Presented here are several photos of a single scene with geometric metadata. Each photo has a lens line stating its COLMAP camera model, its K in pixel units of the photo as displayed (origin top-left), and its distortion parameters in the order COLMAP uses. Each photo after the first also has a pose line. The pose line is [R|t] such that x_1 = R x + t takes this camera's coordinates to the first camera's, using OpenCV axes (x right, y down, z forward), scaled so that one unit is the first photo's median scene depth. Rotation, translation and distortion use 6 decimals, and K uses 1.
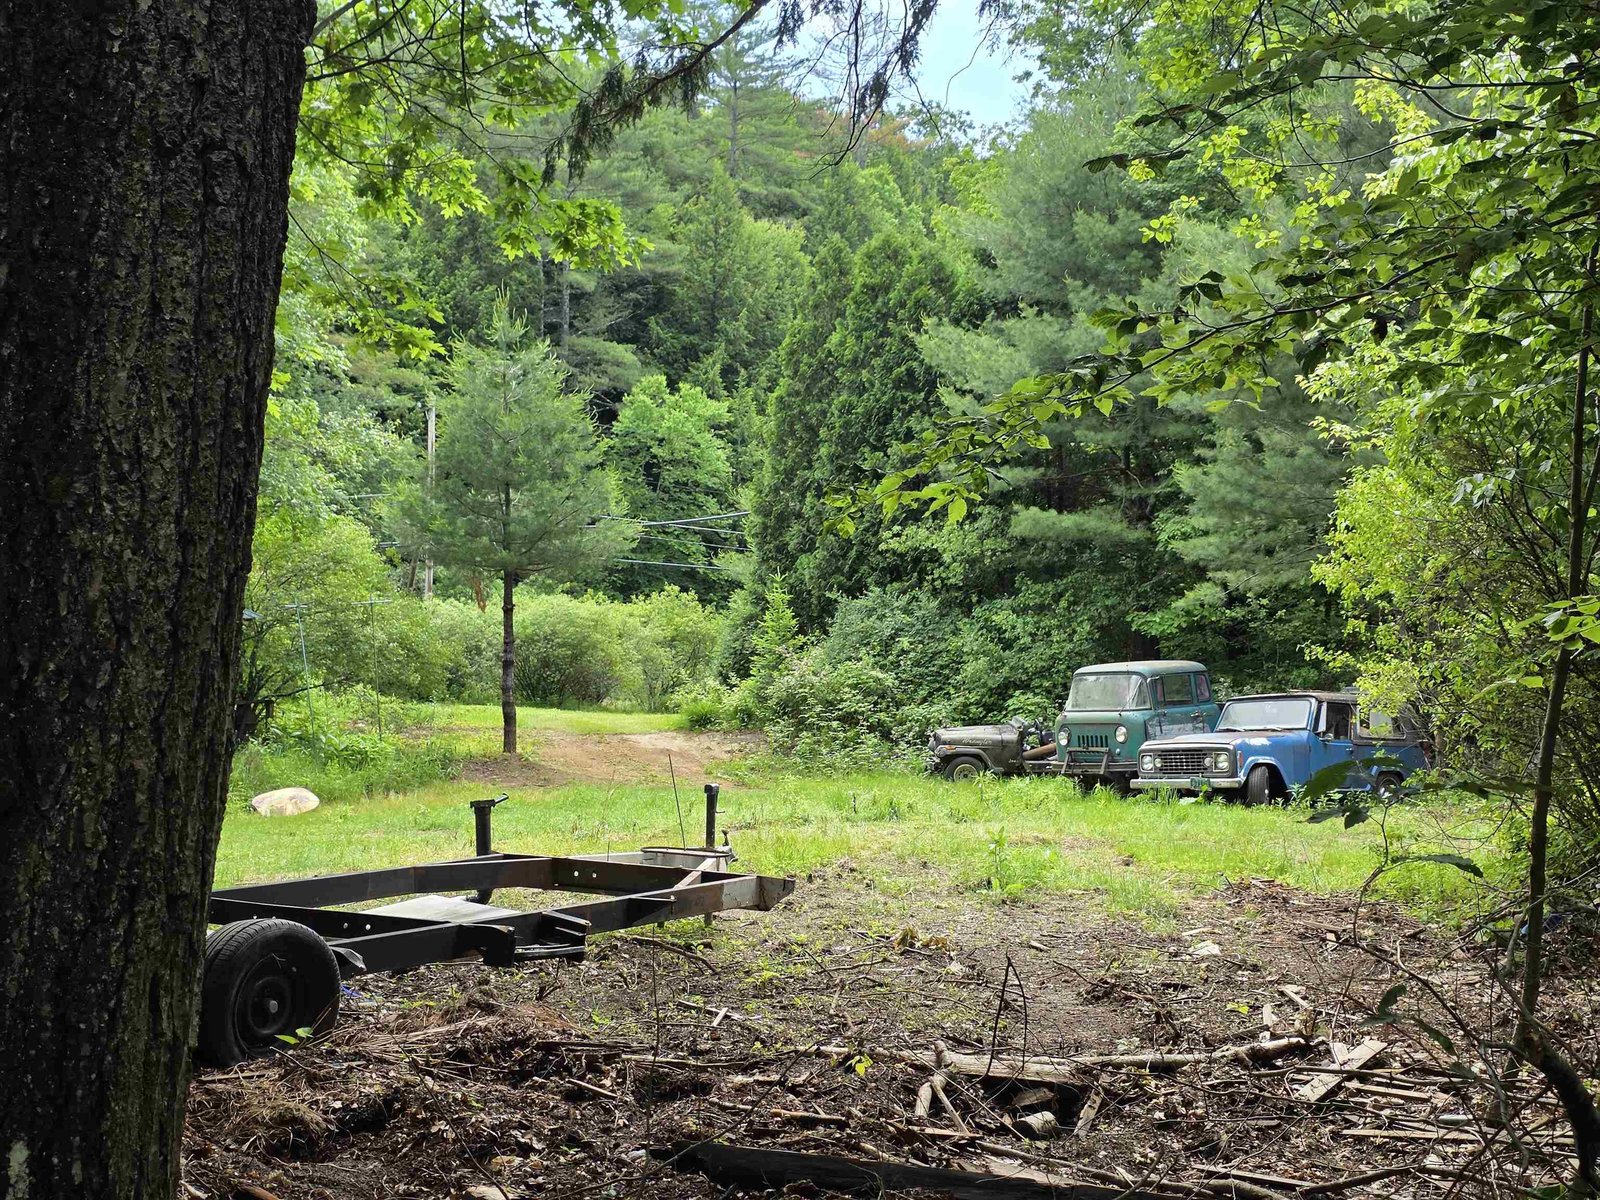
lens RADIAL K [[2153.5, 0, 800.2], [0, 2153.5, 600.7], [0, 0, 1]] dist [0.033346, 0.000000]
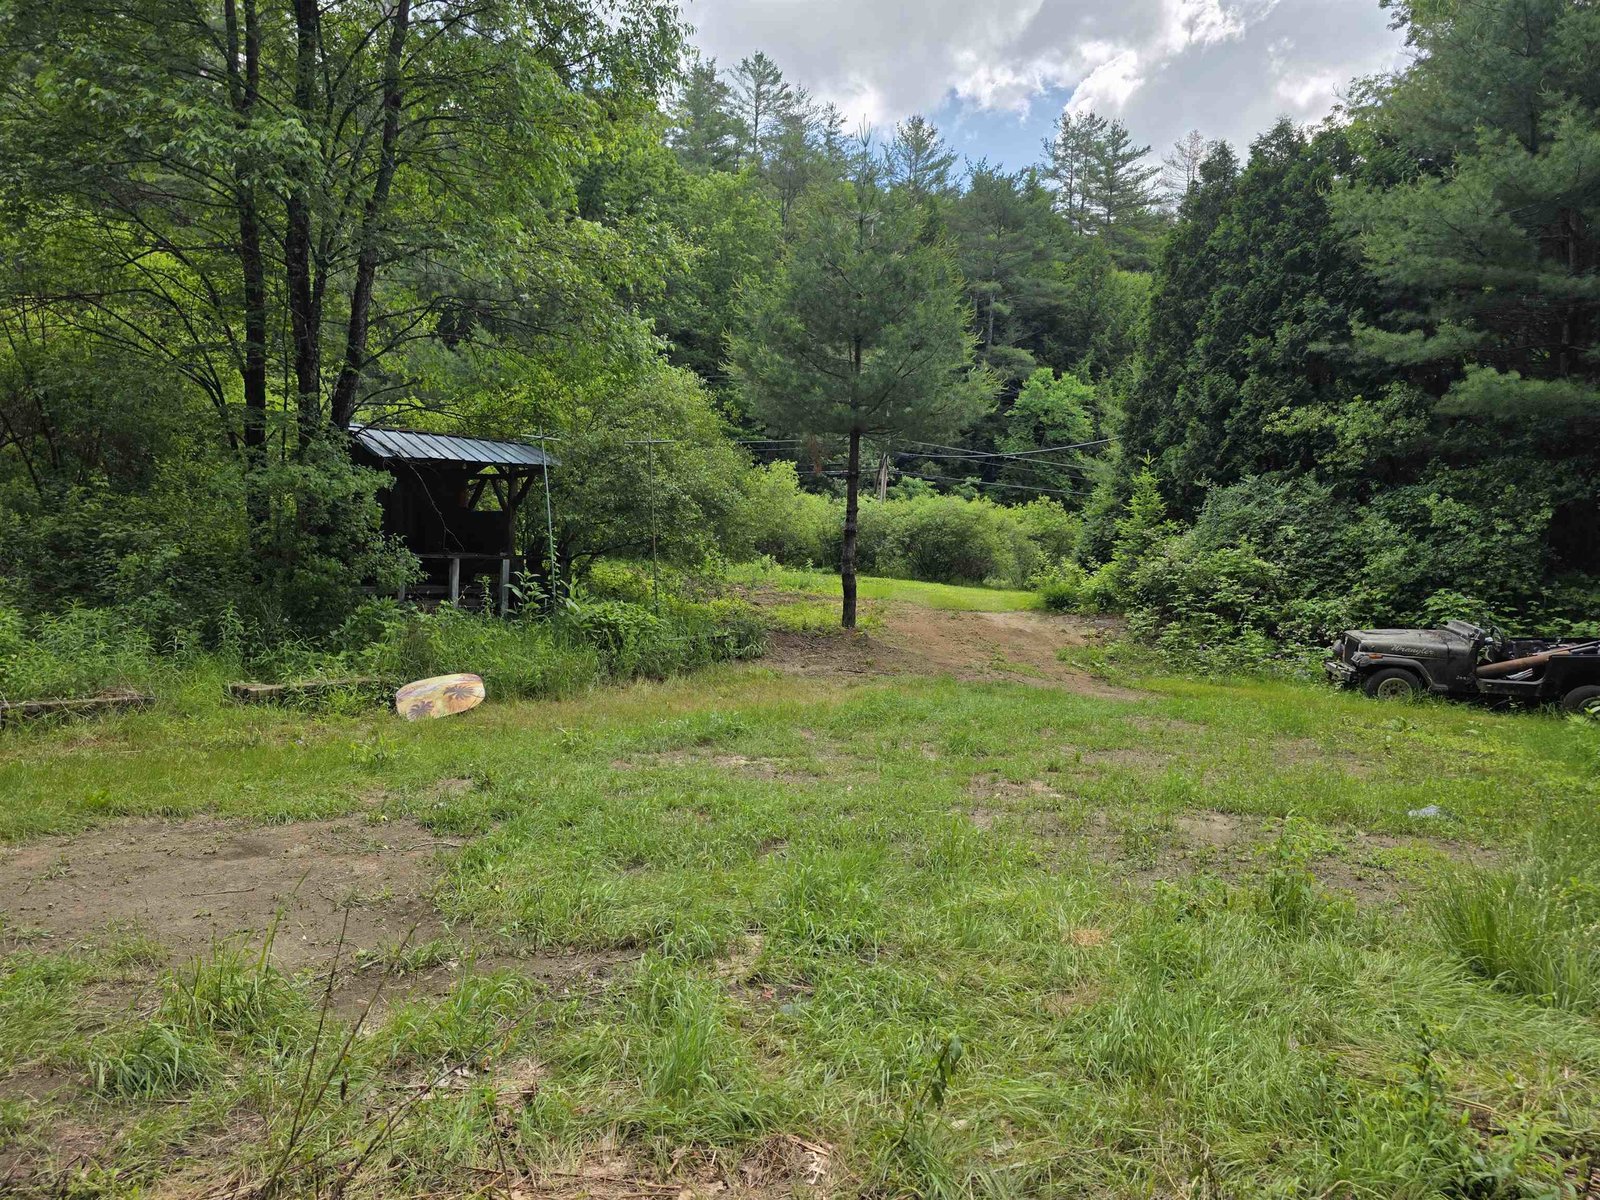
lens RADIAL K [[1072.7, 0, 800.4], [0, 1072.7, 629.7], [0, 0, 1]] dist [0.050894, -0.029747]
pose [[0.958144, 0.062246, -0.279439, -0.019840], [-0.035784, 0.994461, 0.098824, 0.022762], [0.284043, -0.084688, 0.955064, 0.479686]]
